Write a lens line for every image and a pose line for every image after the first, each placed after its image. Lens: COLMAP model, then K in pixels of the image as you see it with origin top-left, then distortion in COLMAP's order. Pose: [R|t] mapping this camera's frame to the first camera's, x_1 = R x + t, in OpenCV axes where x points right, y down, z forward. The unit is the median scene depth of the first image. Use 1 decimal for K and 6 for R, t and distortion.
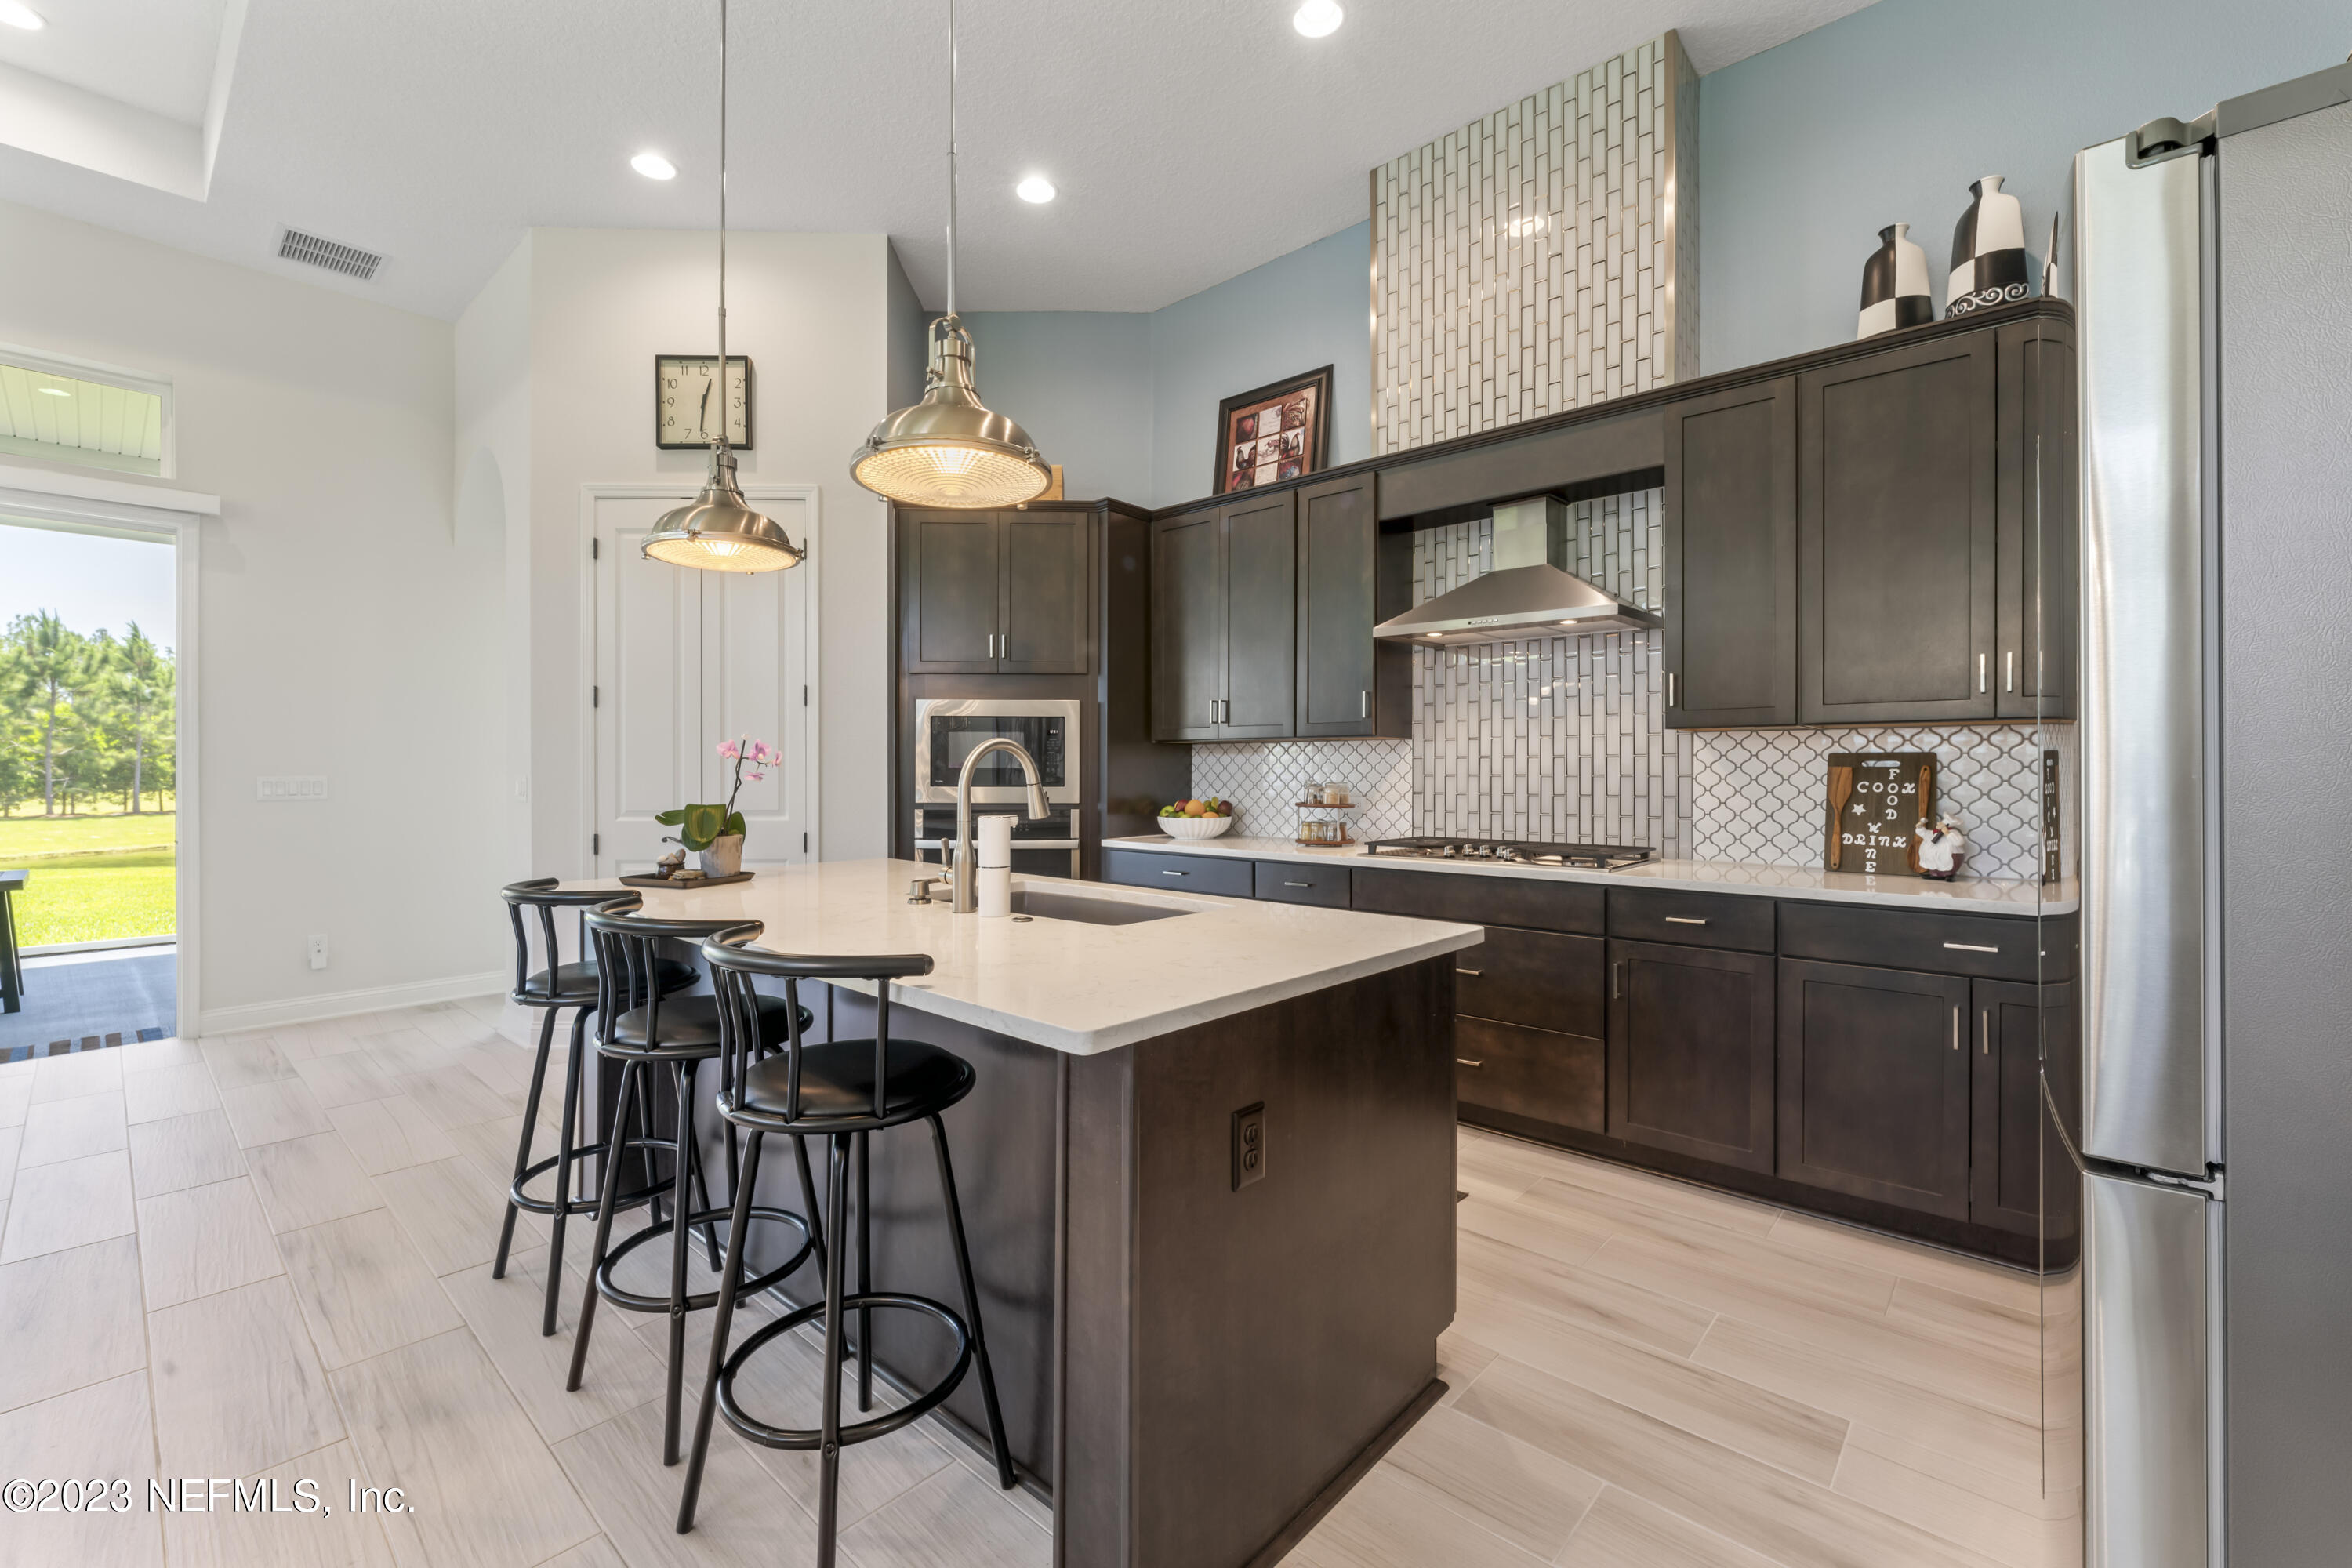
lens RADIAL K [[984.0, 0, 1179.2], [0, 984.0, 774.7], [0, 0, 1]] dist [-0.011388, 0.004783]
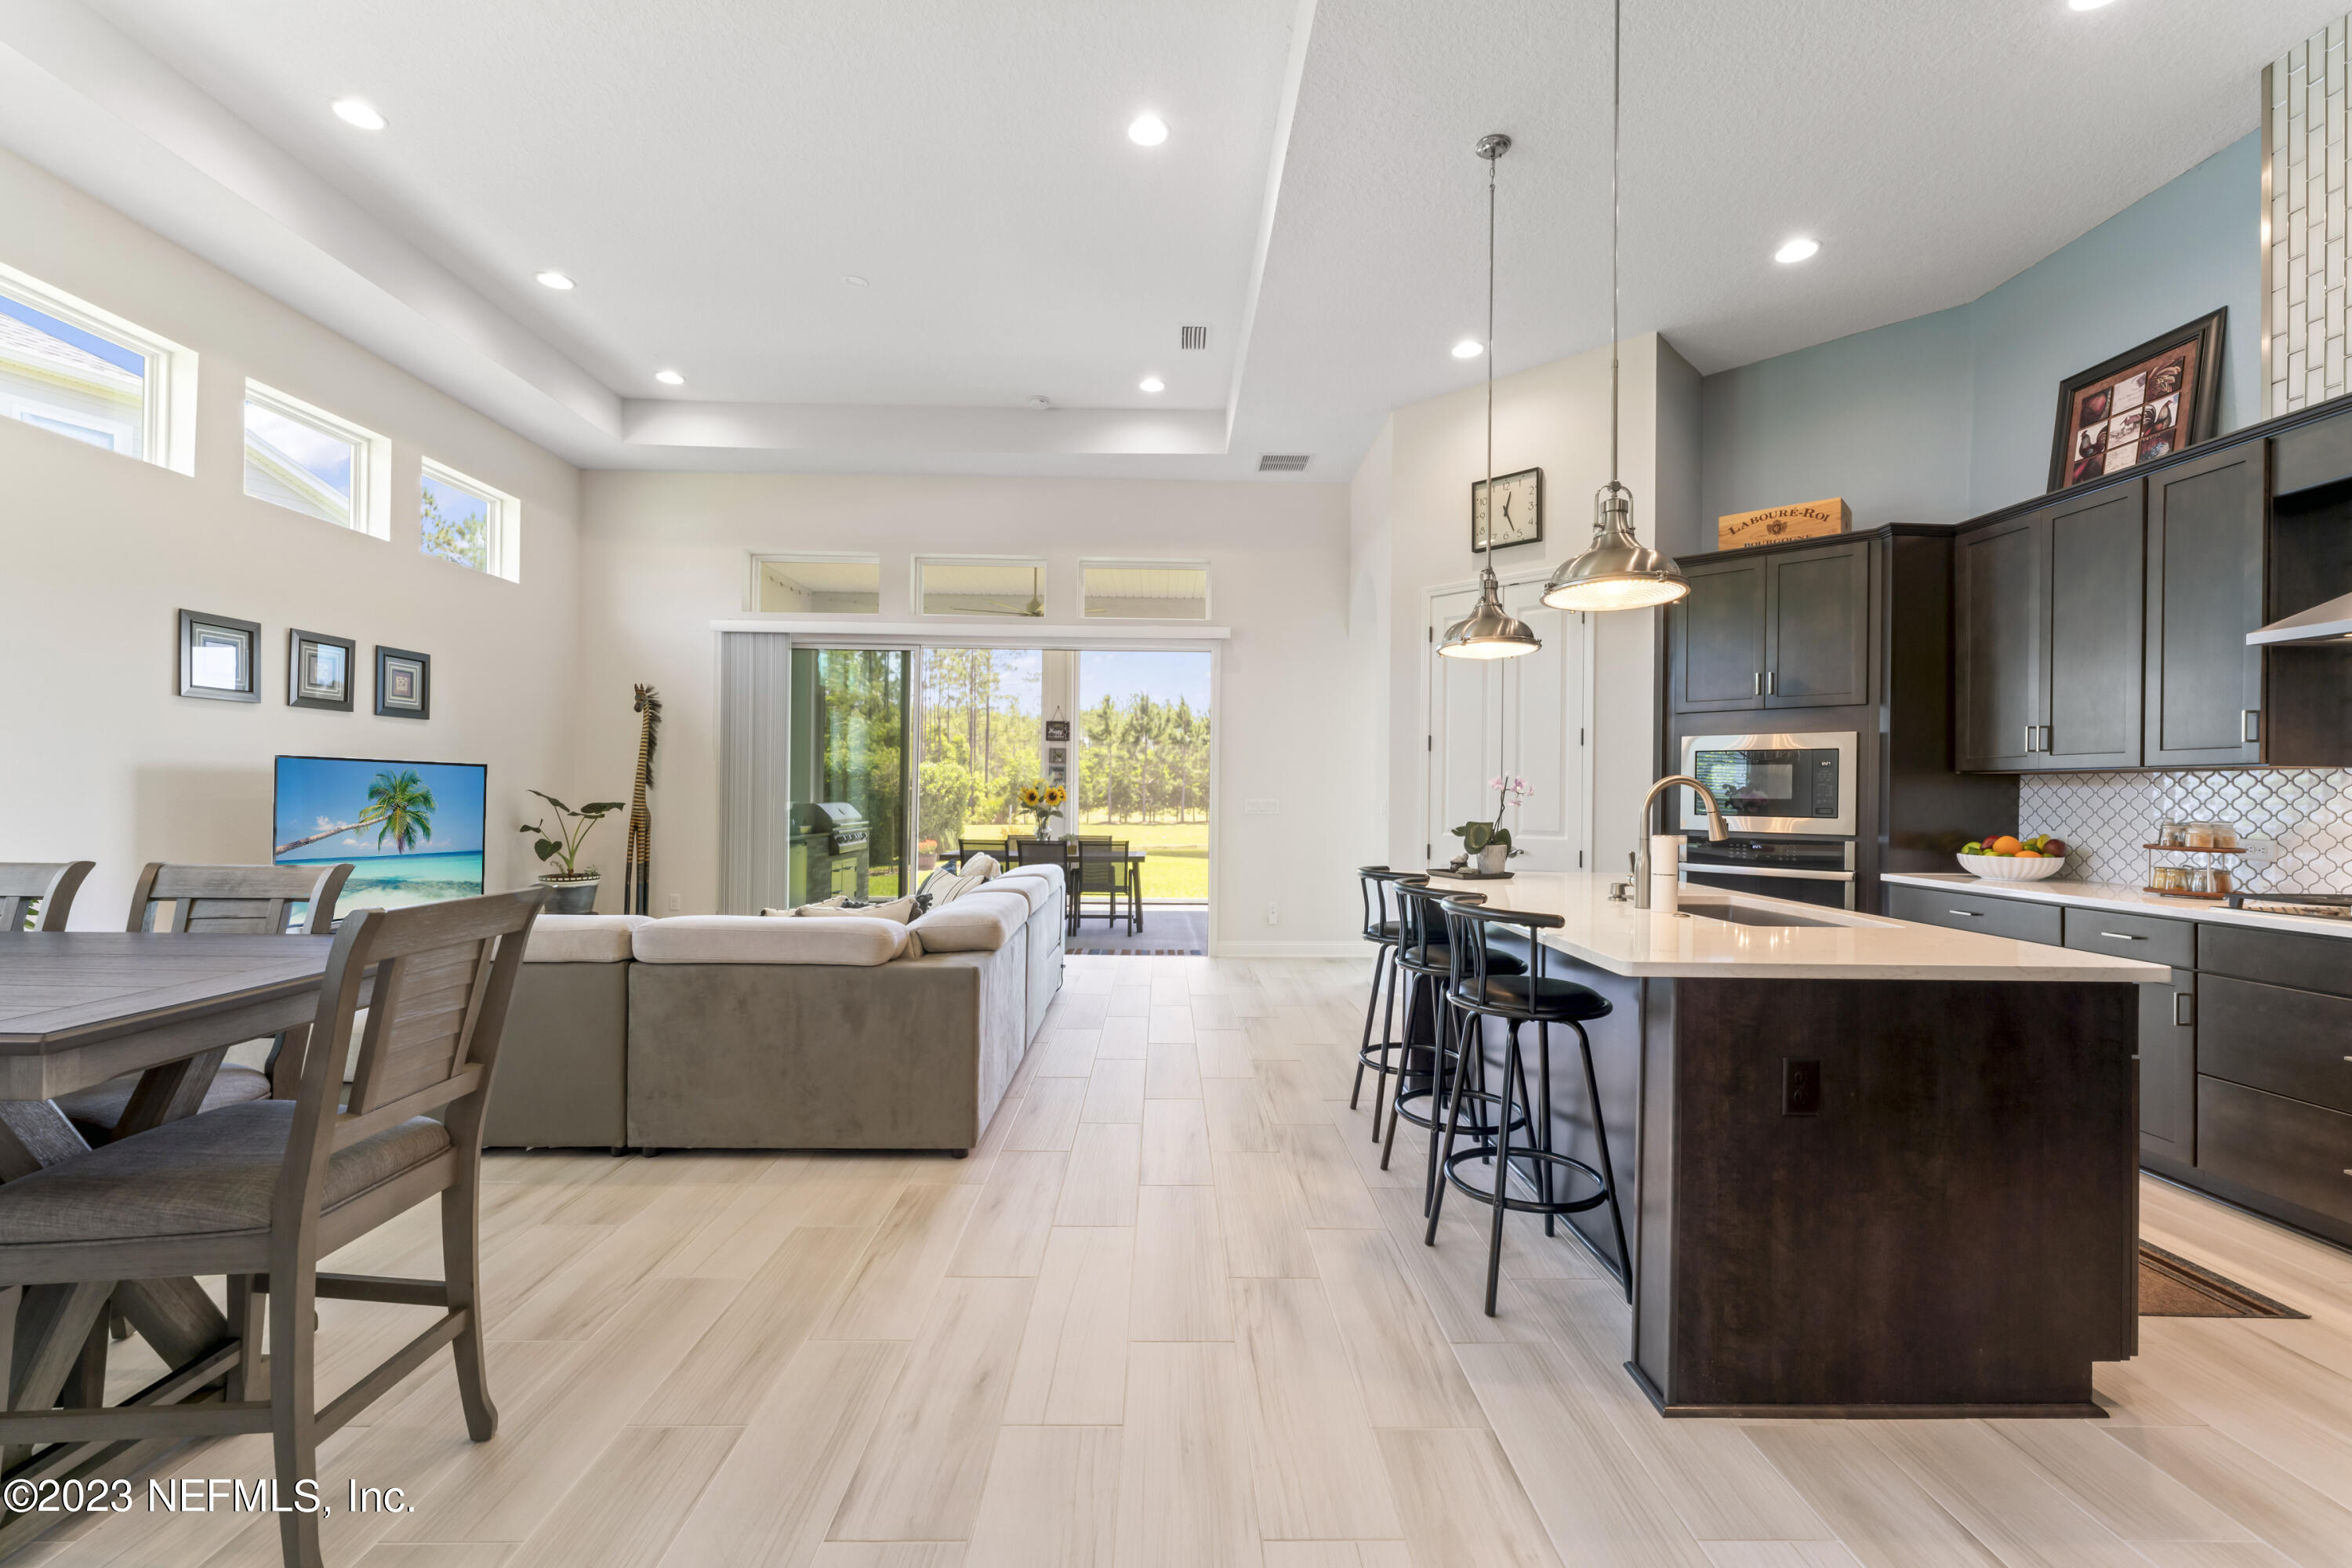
lens RADIAL K [[973.6, 0, 1179.5], [0, 973.6, 787.7], [0, 0, 1]] dist [-0.003224, 0.000496]
pose [[0.682706, 0.003473, -0.730685, 0.156750], [-0.014590, 0.999854, -0.008879, -0.000437], [0.730548, 0.016722, 0.682657, -0.176569]]
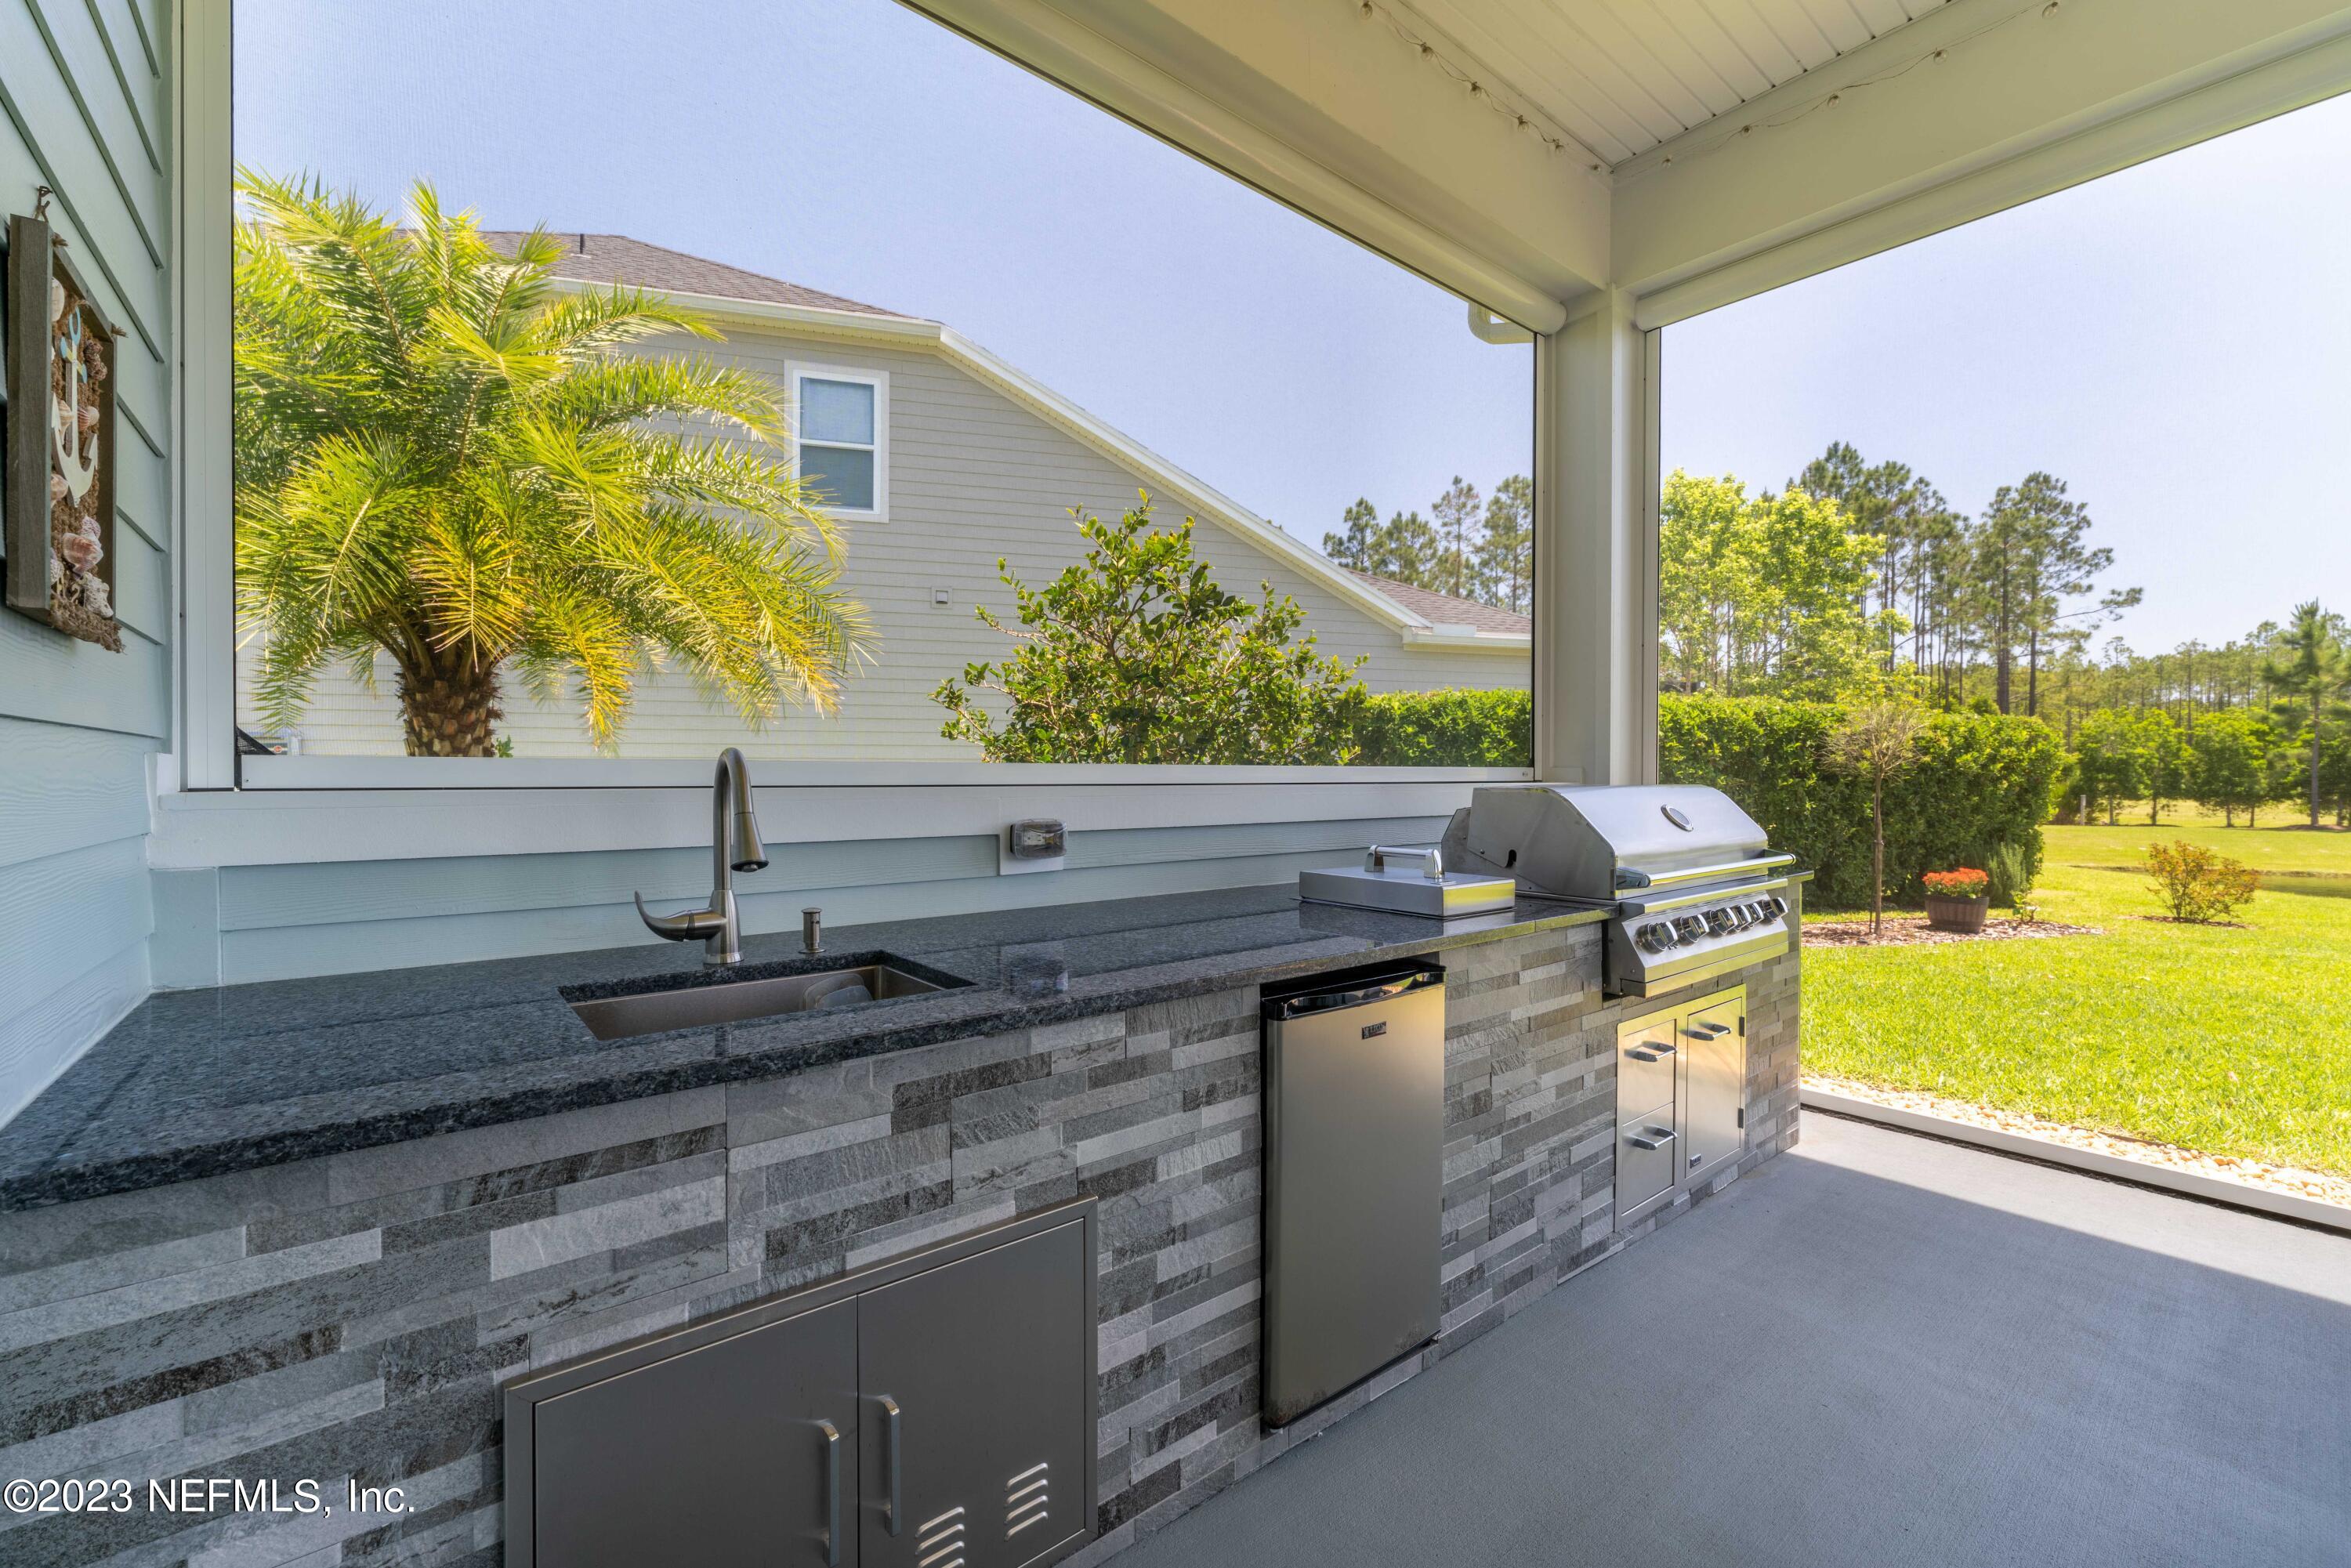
lens RADIAL K [[973.1, 0, 1179.0], [0, 973.1, 787.7], [0, 0, 1]] dist [-0.003224, 0.000496]
pose [[-0.151866, 0.012181, -0.988326, -1.569535], [-0.006479, 0.999890, 0.013319, 0.022879], [0.988380, 0.008426, -0.151770, 0.673403]]
